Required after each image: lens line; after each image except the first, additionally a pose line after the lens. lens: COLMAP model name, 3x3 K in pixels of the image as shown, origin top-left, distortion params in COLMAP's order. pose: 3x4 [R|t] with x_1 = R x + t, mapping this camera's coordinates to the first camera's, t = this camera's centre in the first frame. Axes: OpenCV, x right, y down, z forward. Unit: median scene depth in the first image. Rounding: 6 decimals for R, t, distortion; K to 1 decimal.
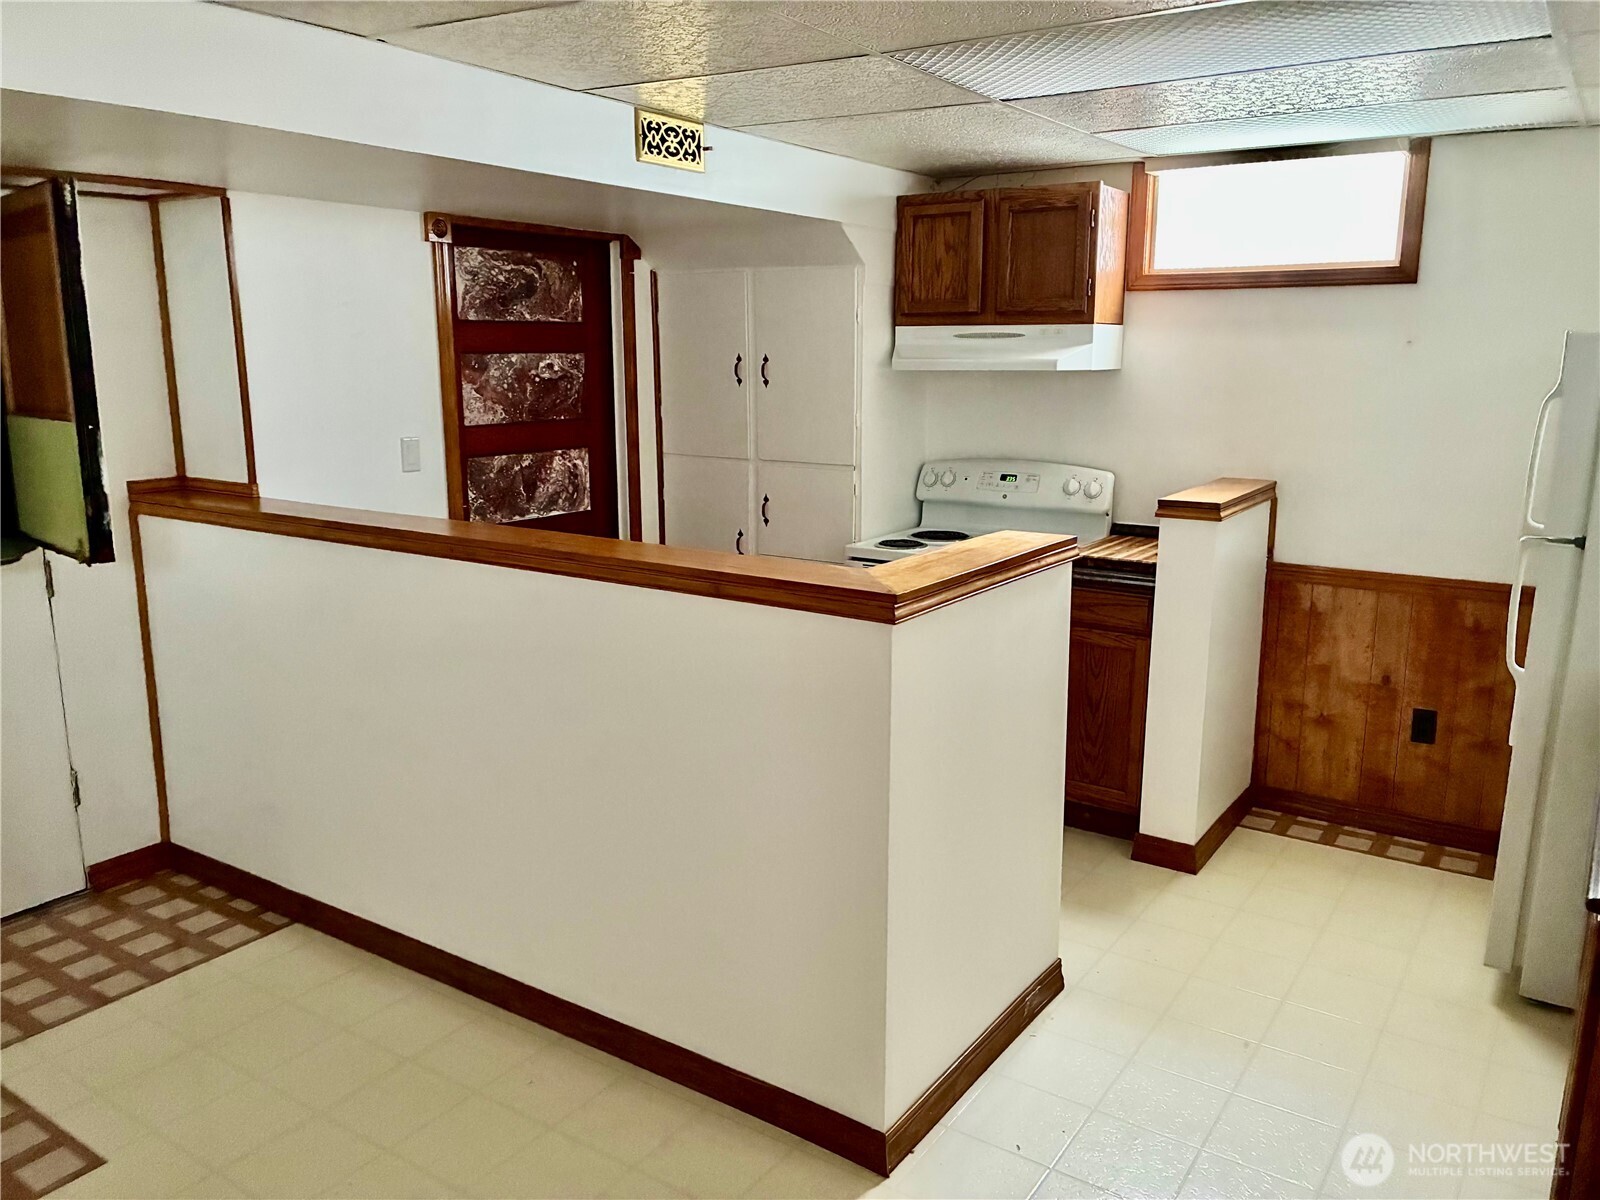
lens RADIAL K [[1219.7, 0, 806.1], [0, 1219.7, 595.6], [0, 0, 1]] dist [0.045347, -0.054508]
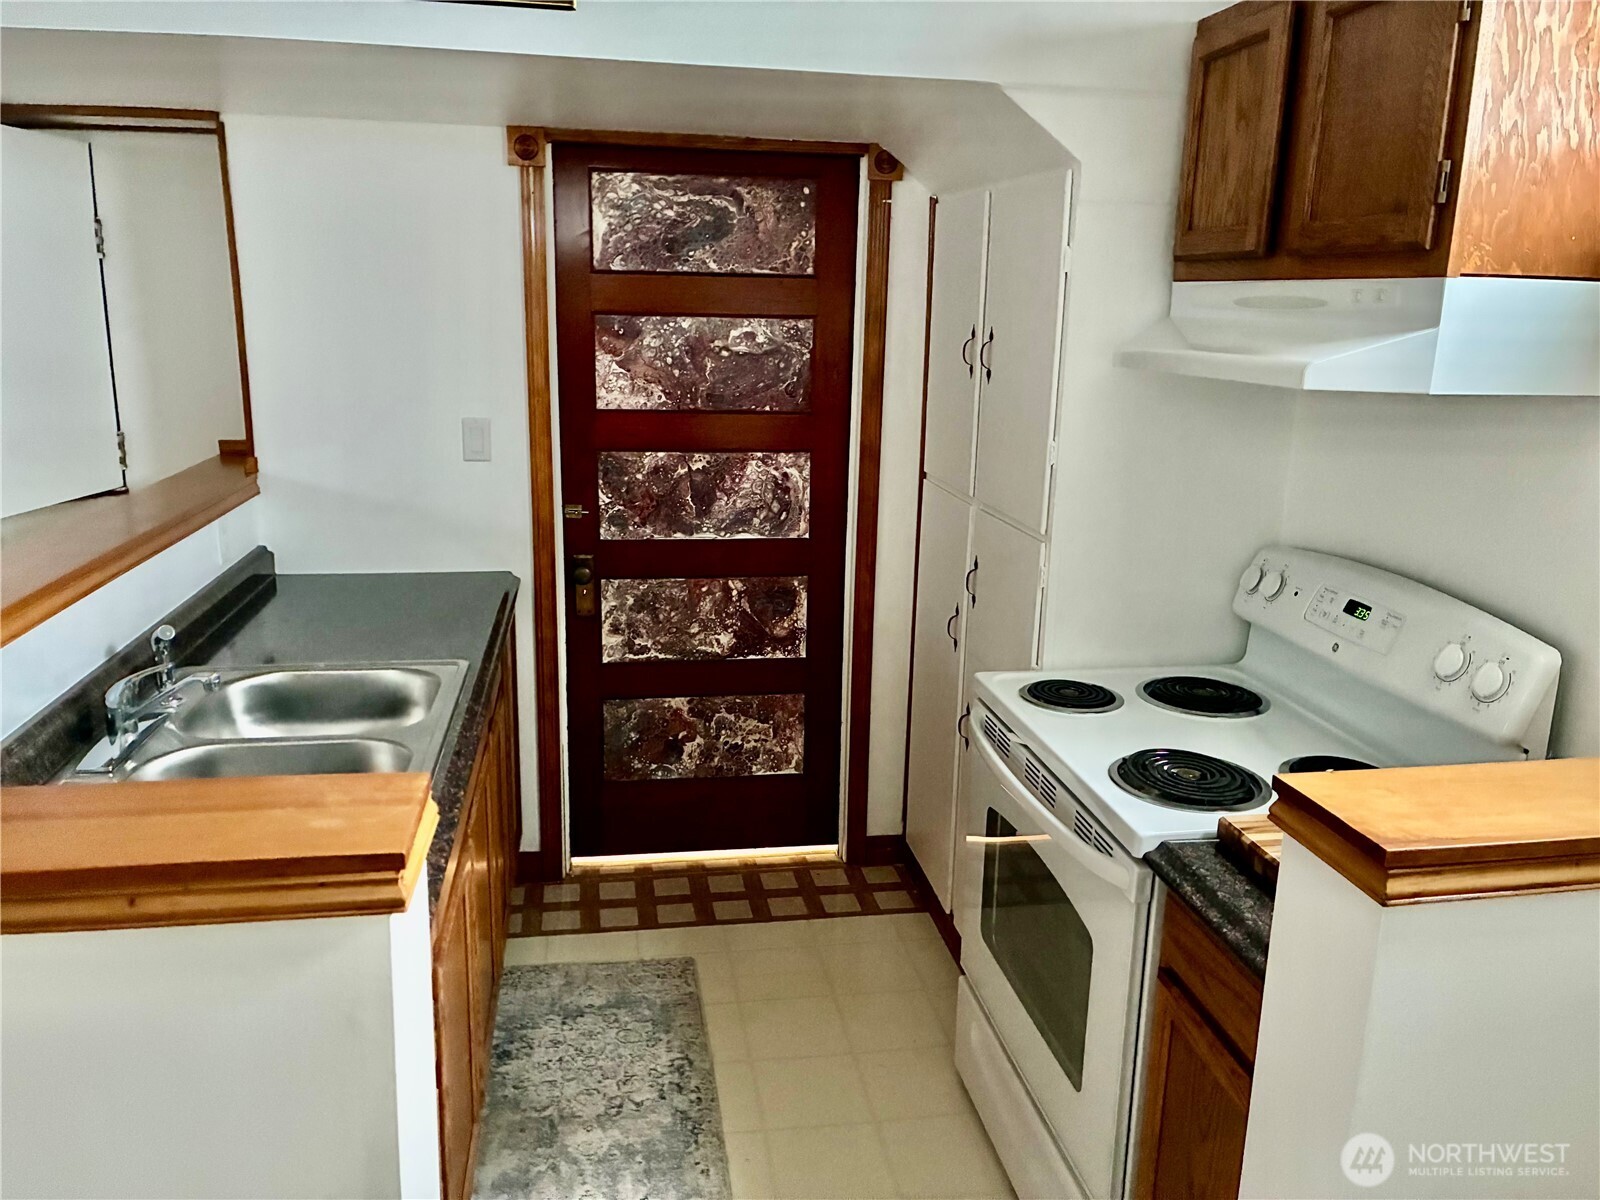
lens RADIAL K [[1219.7, 0, 799.7], [0, 1219.7, 601.8], [0, 0, 1]] dist [0.045347, -0.054508]
pose [[0.685060, 0.190463, -0.703148, 0.359467], [-0.167756, 0.980521, 0.102156, -0.114927], [0.708908, 0.047974, 0.703667, 0.532347]]
